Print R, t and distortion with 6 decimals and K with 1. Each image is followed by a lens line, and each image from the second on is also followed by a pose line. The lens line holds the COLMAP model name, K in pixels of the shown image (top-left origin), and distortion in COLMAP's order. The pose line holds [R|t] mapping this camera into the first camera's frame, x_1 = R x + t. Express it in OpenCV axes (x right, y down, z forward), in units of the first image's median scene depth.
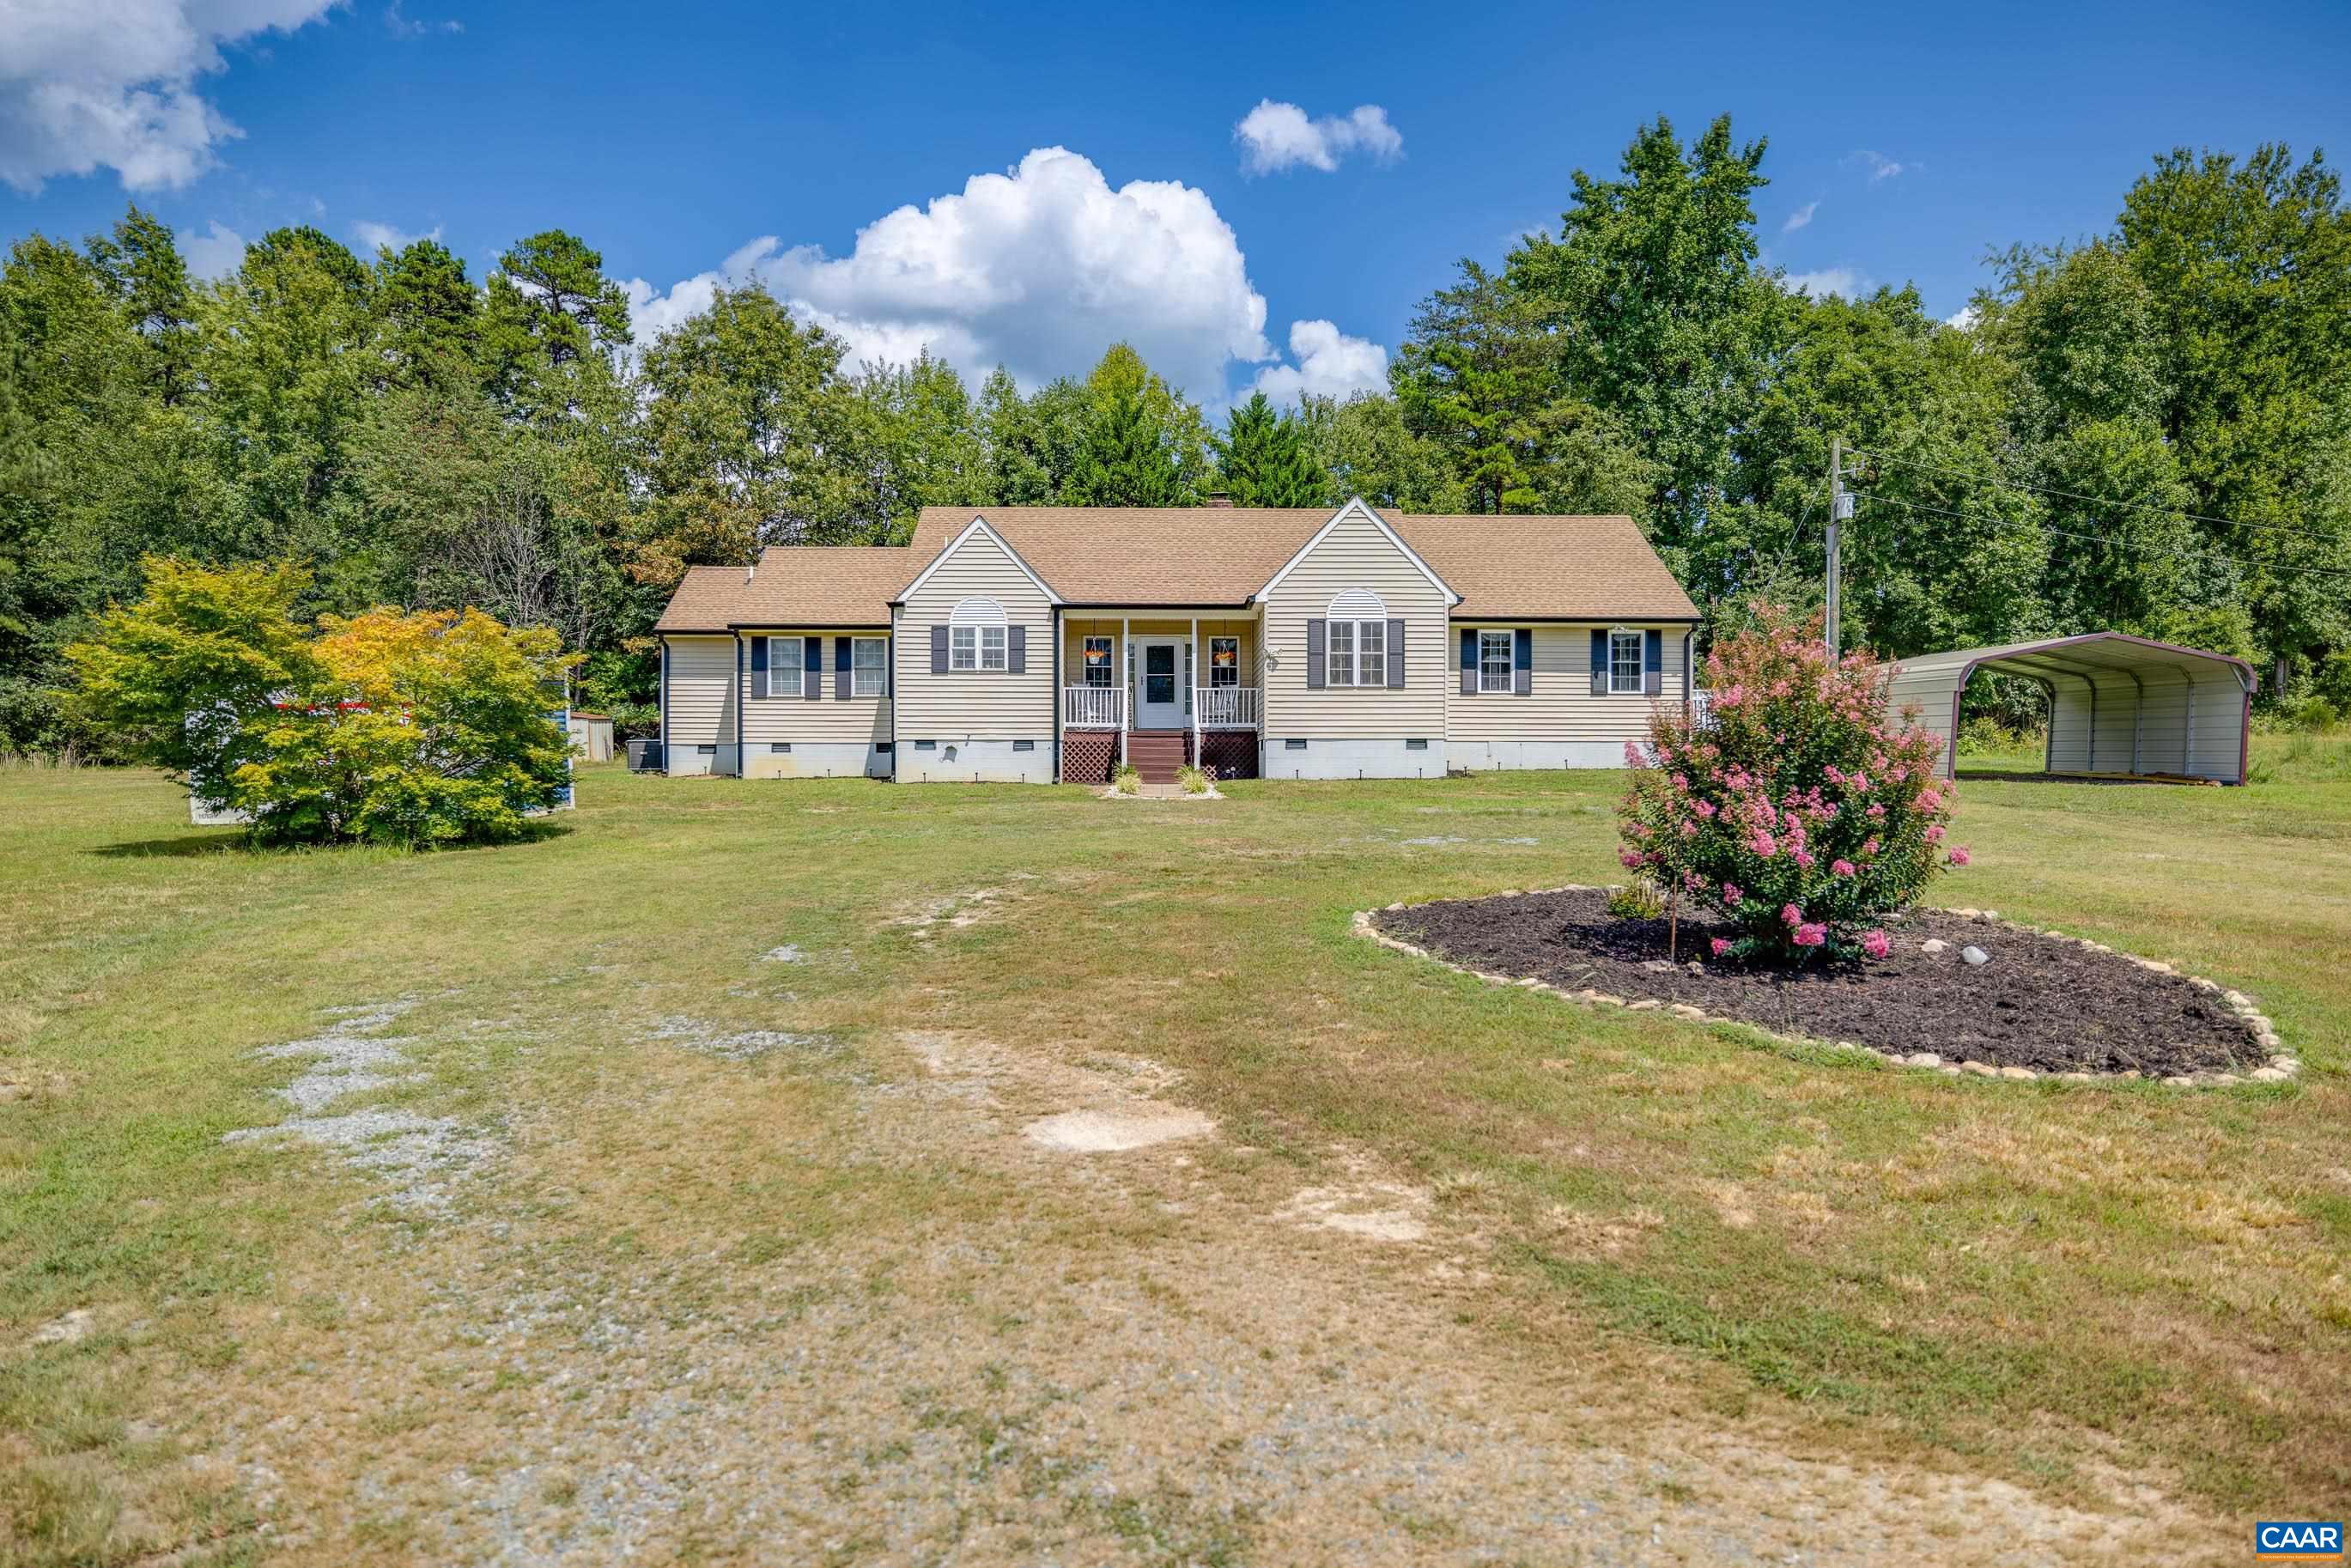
lens RADIAL K [[1510.5, 0, 1171.8], [0, 1510.5, 824.6], [0, 0, 1]] dist [0.036351, 0.000415]
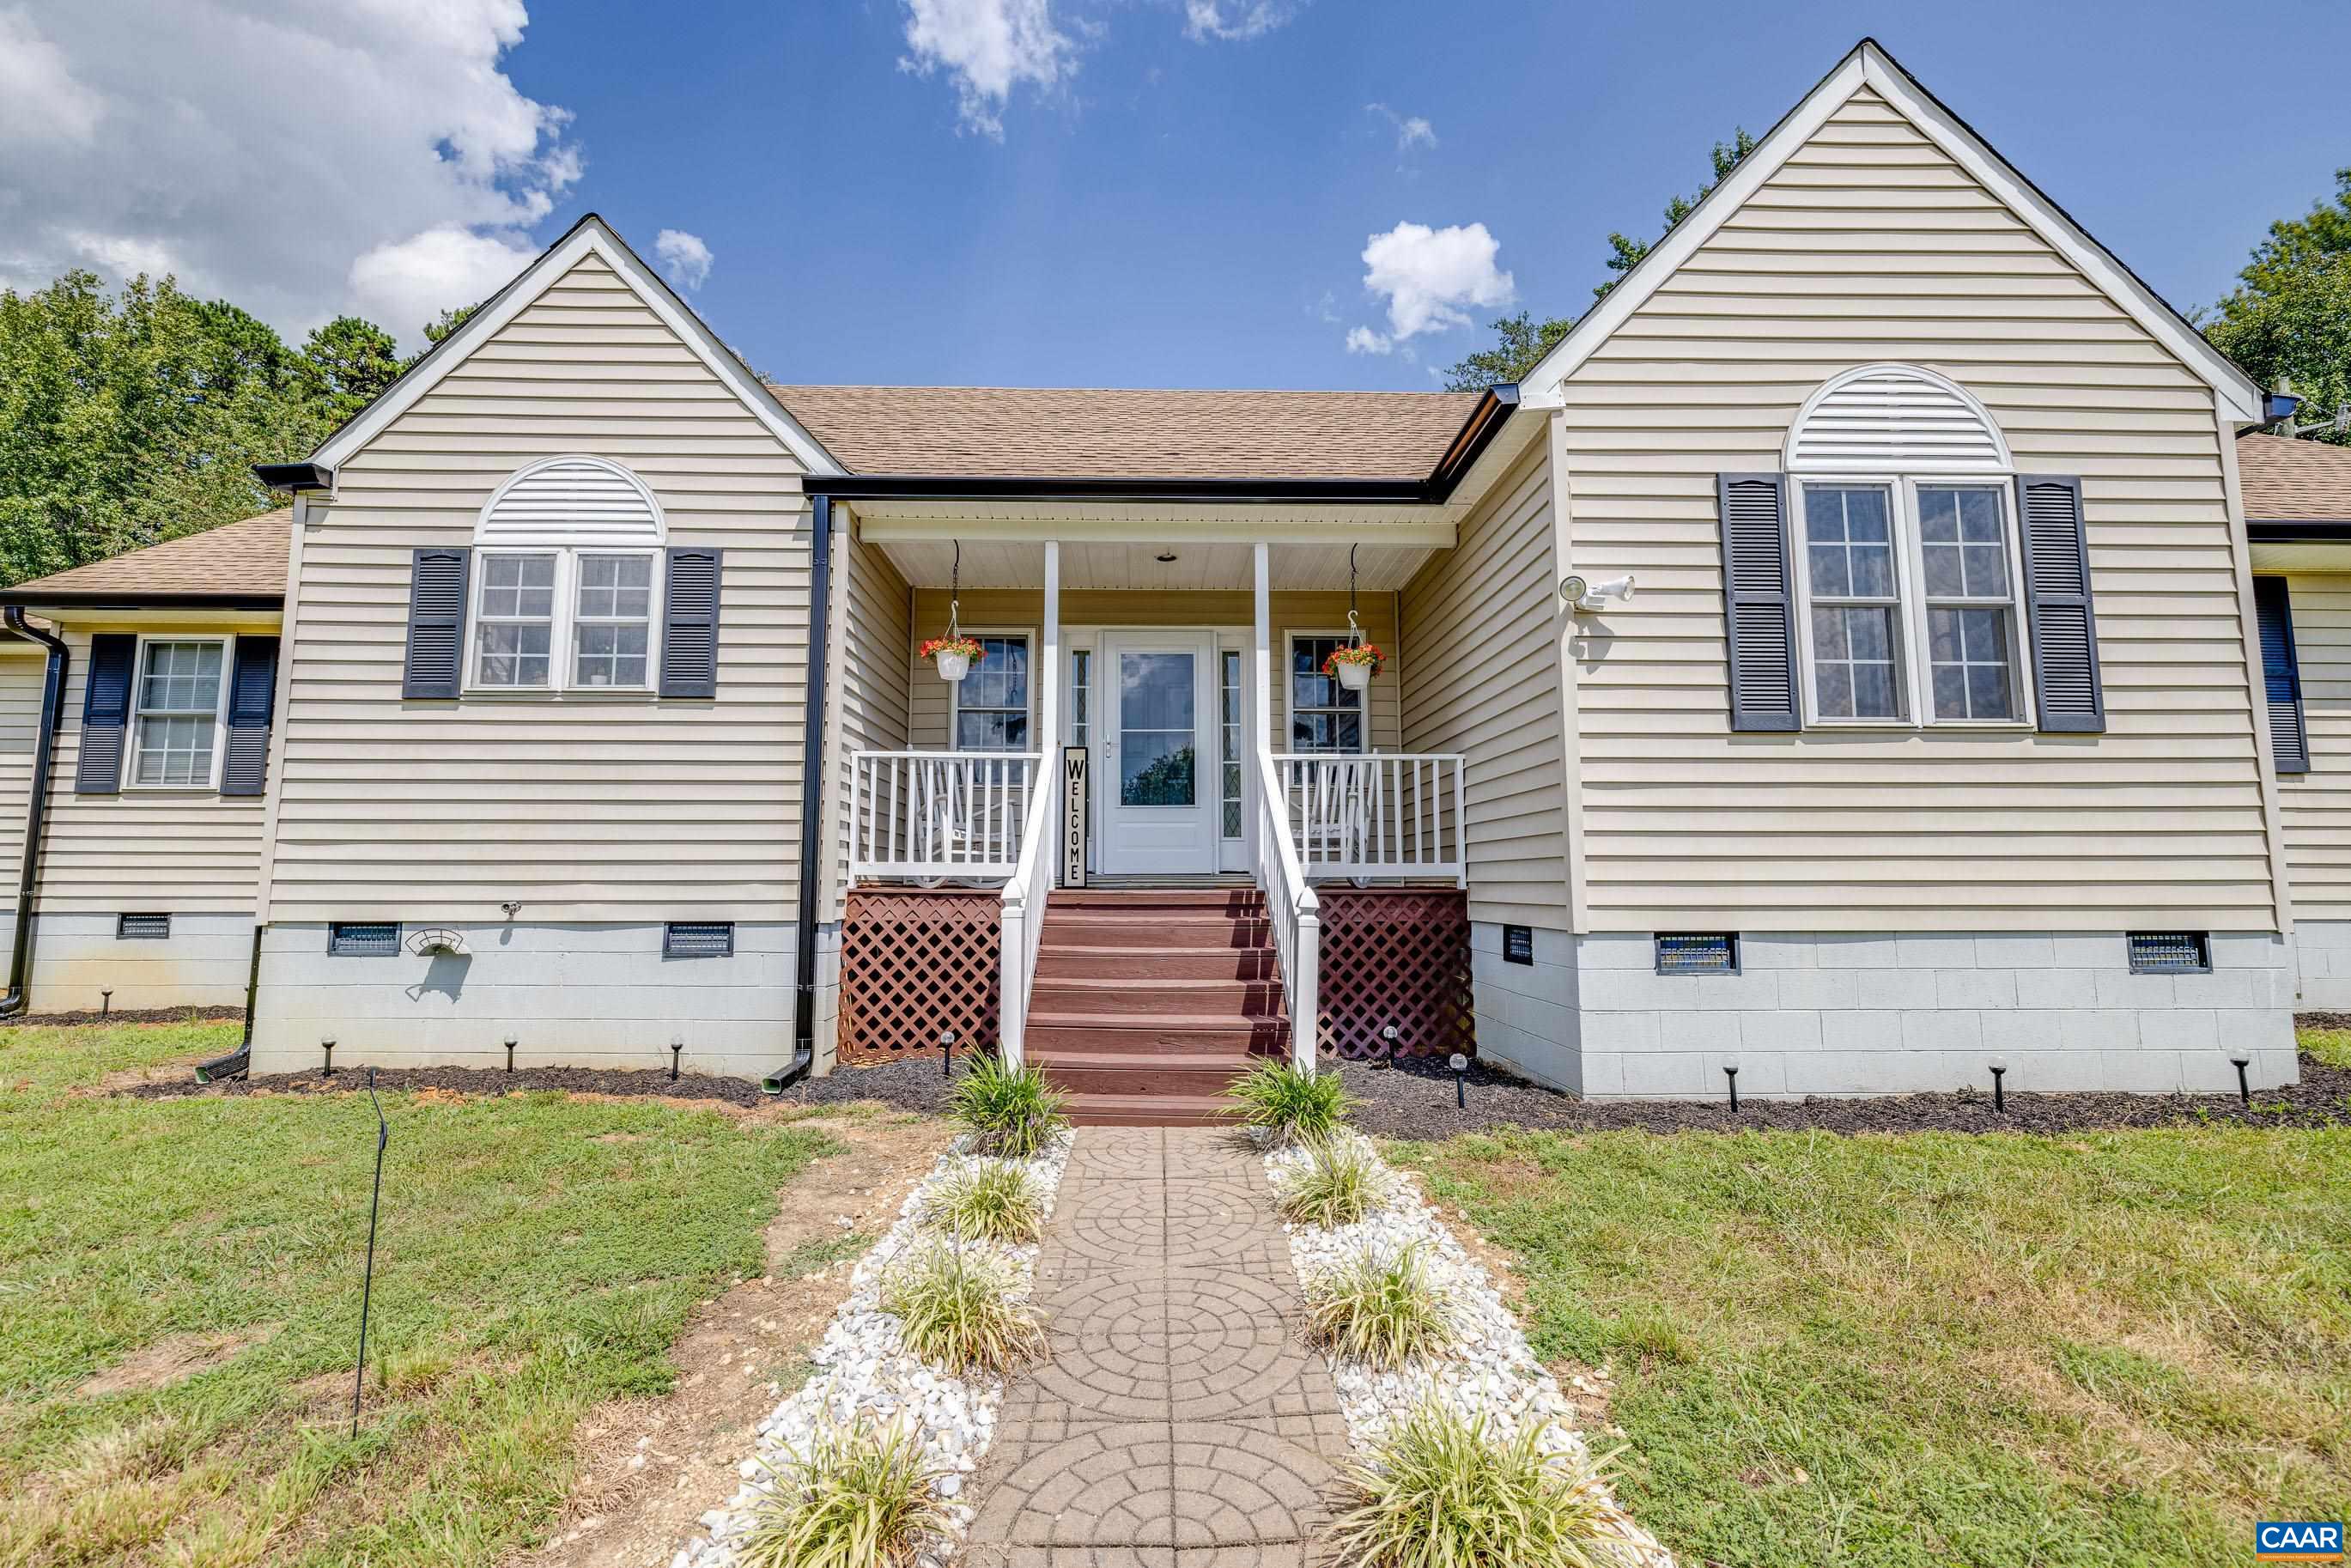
lens RADIAL K [[1068.5, 0, 1175.5], [0, 1068.5, 784.0], [0, 0, 1]] dist [-0.011701, -0.000088]
pose [[0.999968, 0.001448, 0.007900, -0.005493], [-0.000422, 0.991725, -0.128383, -0.054159], [-0.008020, 0.128376, 0.991693, 0.762211]]
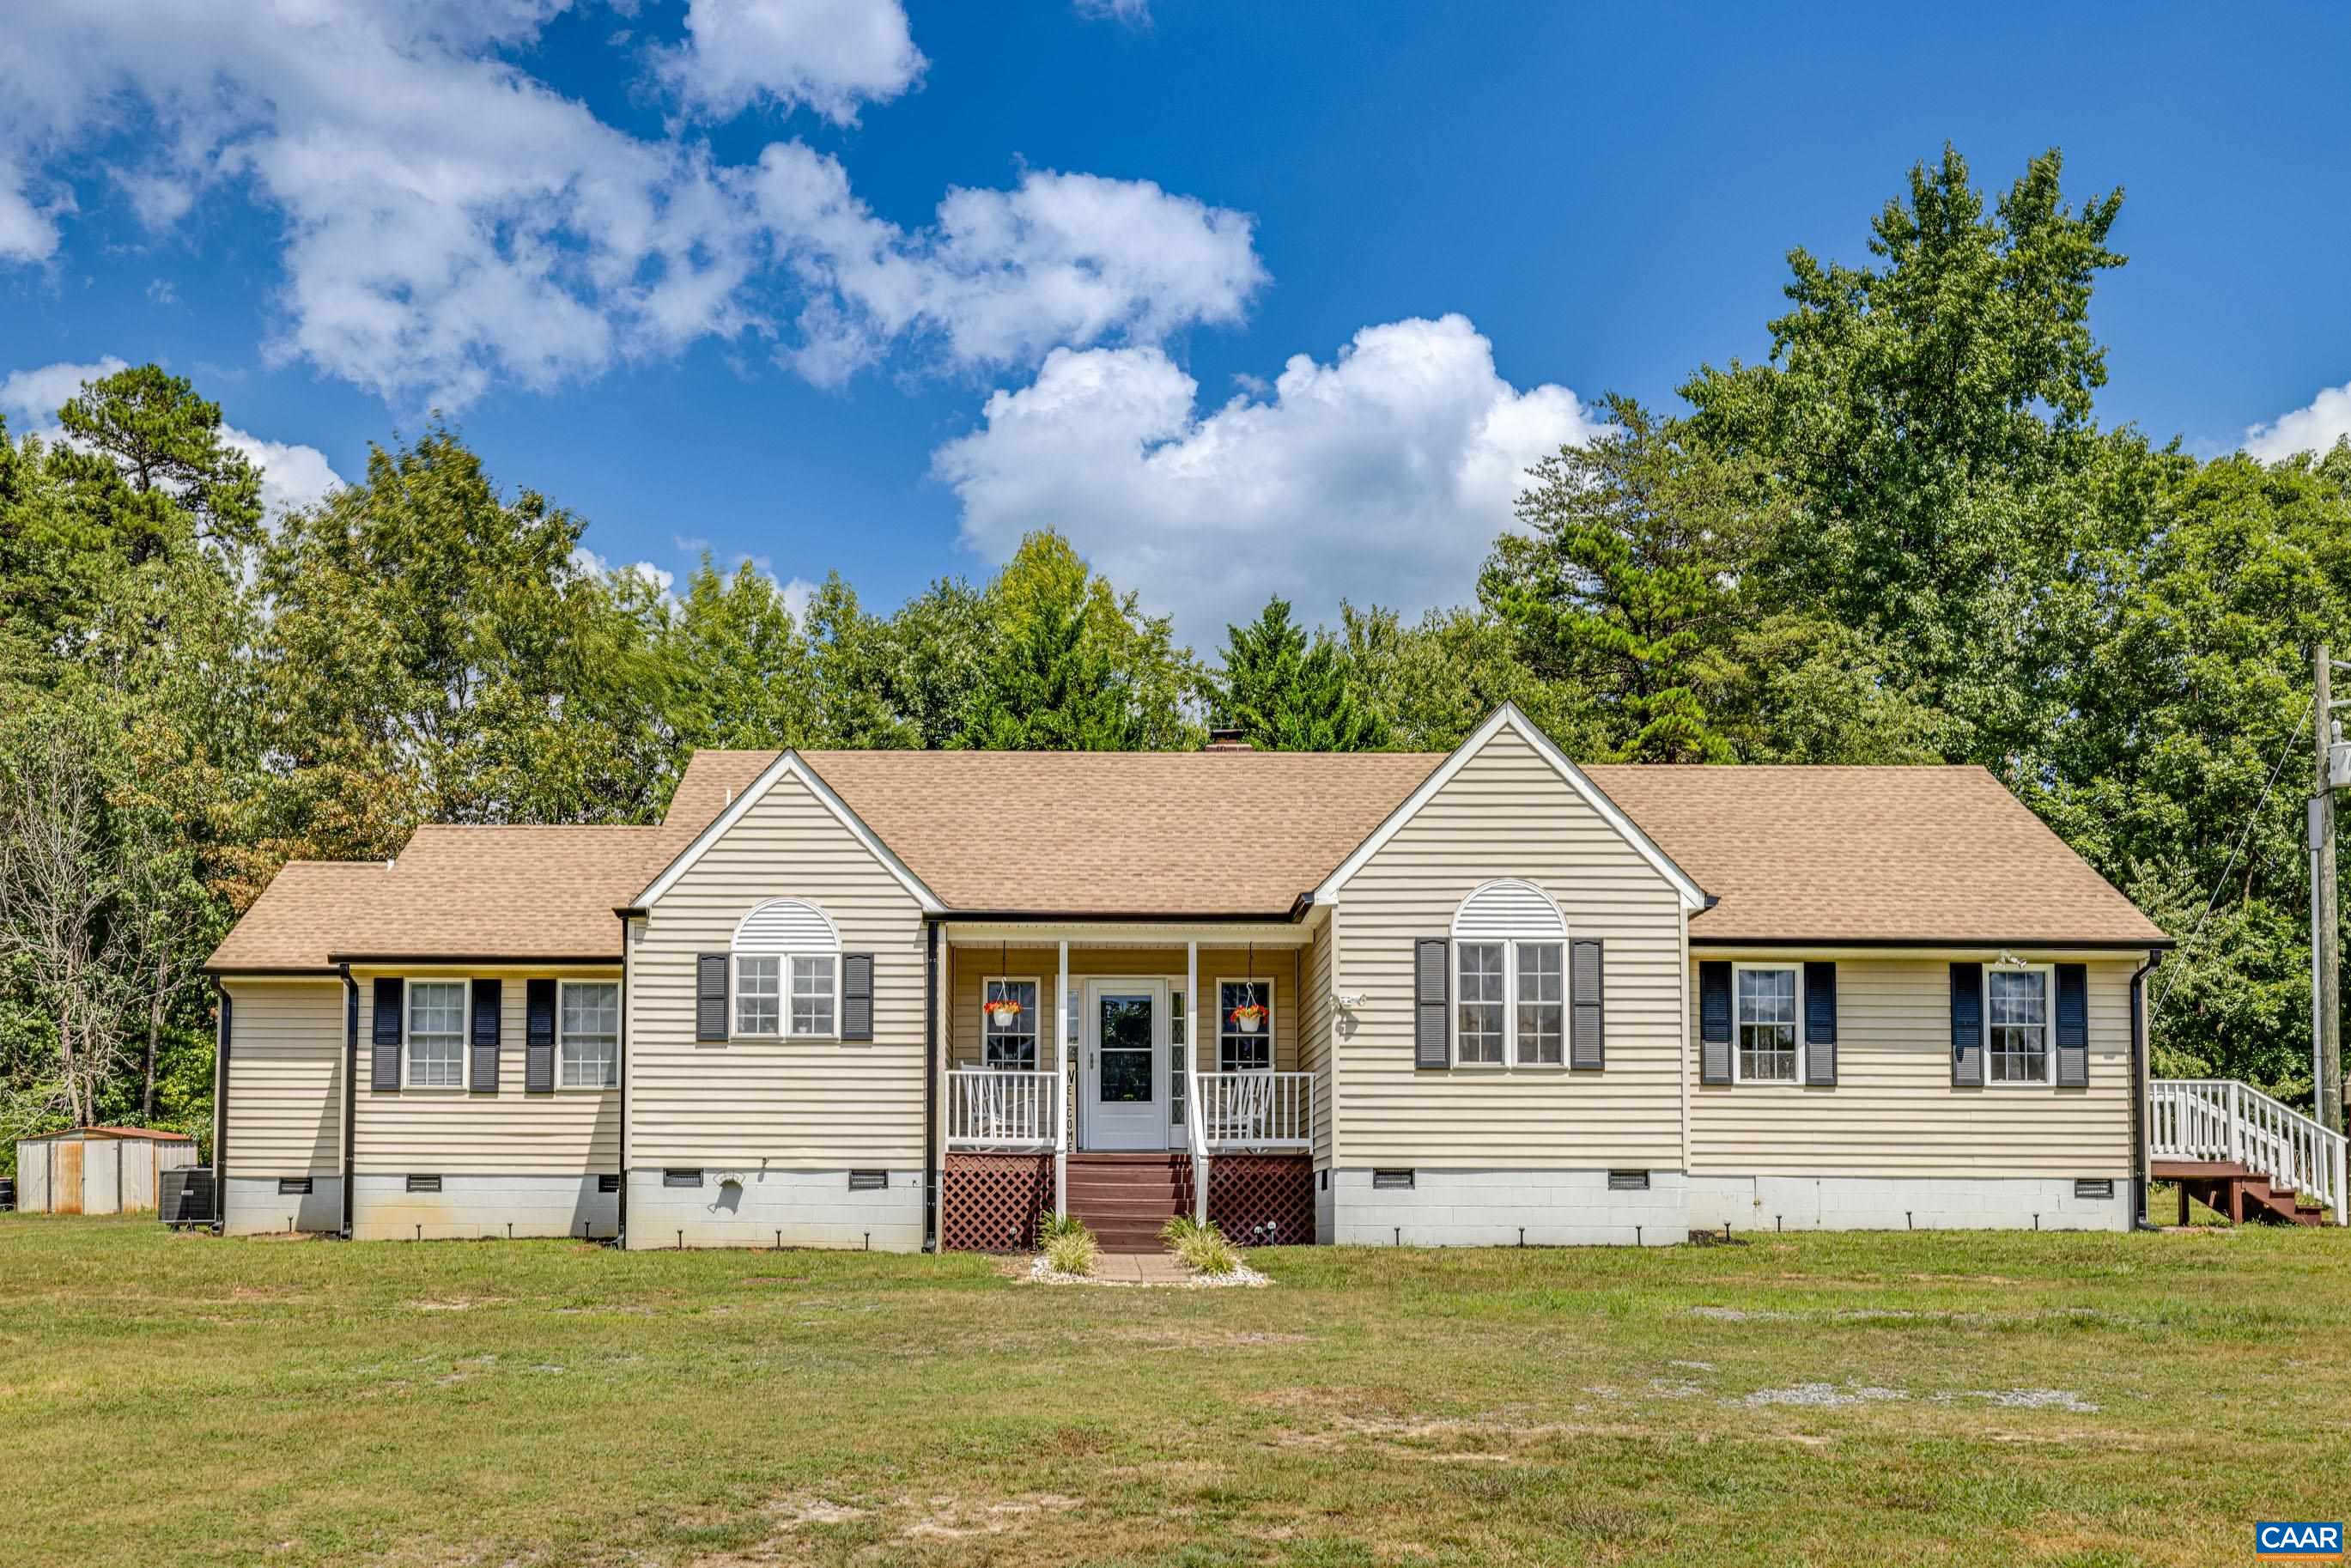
lens RADIAL K [[2239.6, 0, 1027.2], [0, 2239.6, 1165.3], [0, 0, 1]] dist [-0.006951, -0.001432]
pose [[0.999359, 0.004281, -0.035532, -0.014501], [-0.006599, 0.997839, -0.065379, -0.006419], [0.035175, 0.065572, 0.997228, 0.216264]]
